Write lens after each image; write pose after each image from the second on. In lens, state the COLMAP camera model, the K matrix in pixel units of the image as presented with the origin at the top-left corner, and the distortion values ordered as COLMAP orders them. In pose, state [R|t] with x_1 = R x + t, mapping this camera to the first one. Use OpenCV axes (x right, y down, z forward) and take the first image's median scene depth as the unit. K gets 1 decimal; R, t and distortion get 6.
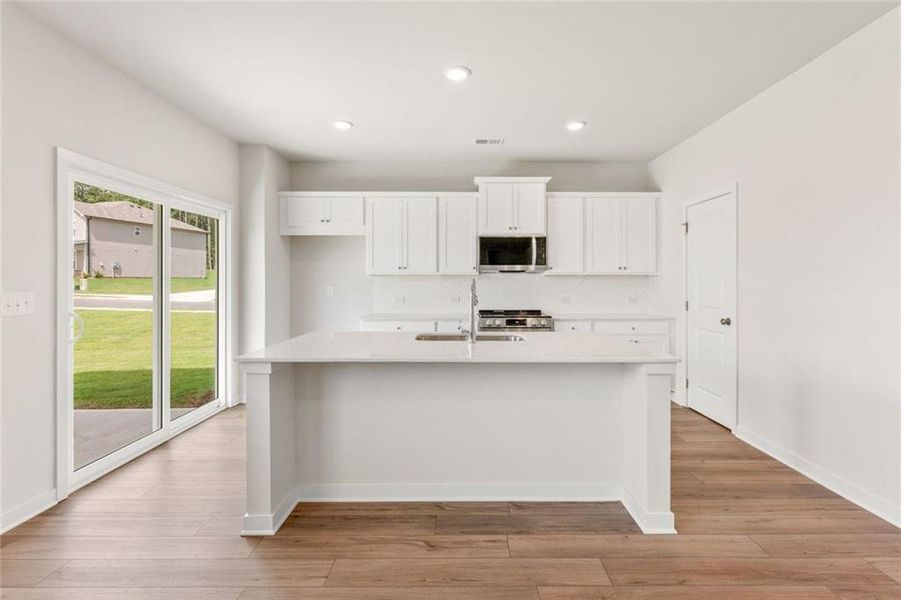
lens RADIAL K [[422.1, 0, 452.3], [0, 422.1, 281.6], [0, 0, 1]] dist [0.000189, 0.000094]
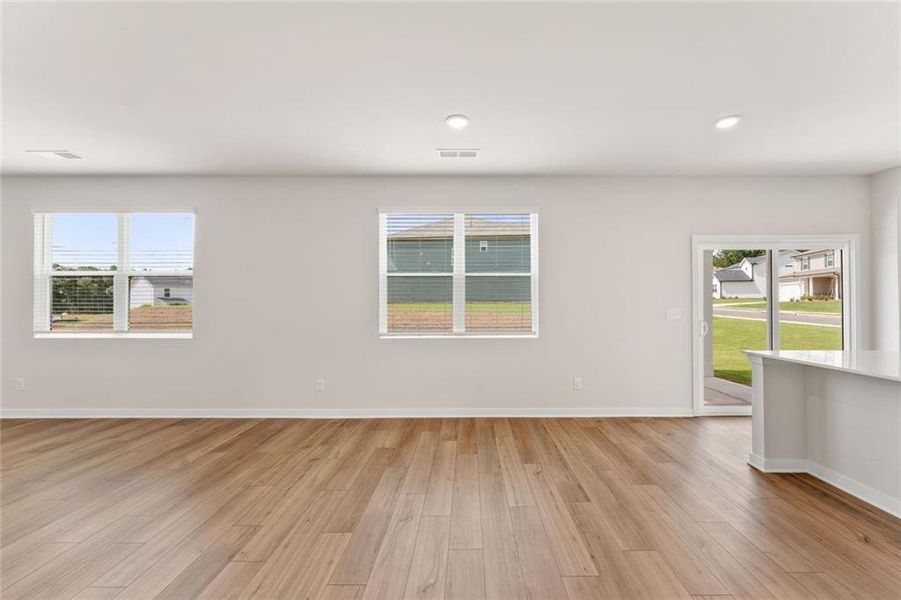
lens RADIAL K [[399.0, 0, 466.2], [0, 399.0, 300.0], [0, 0, 1]] dist [-0.000123, -0.000065]
pose [[-0.011238, -0.014097, -0.999837, 0.896069], [0.000435, 0.999900, -0.014103, 0.009024], [0.999937, -0.000594, -0.011231, -0.033389]]
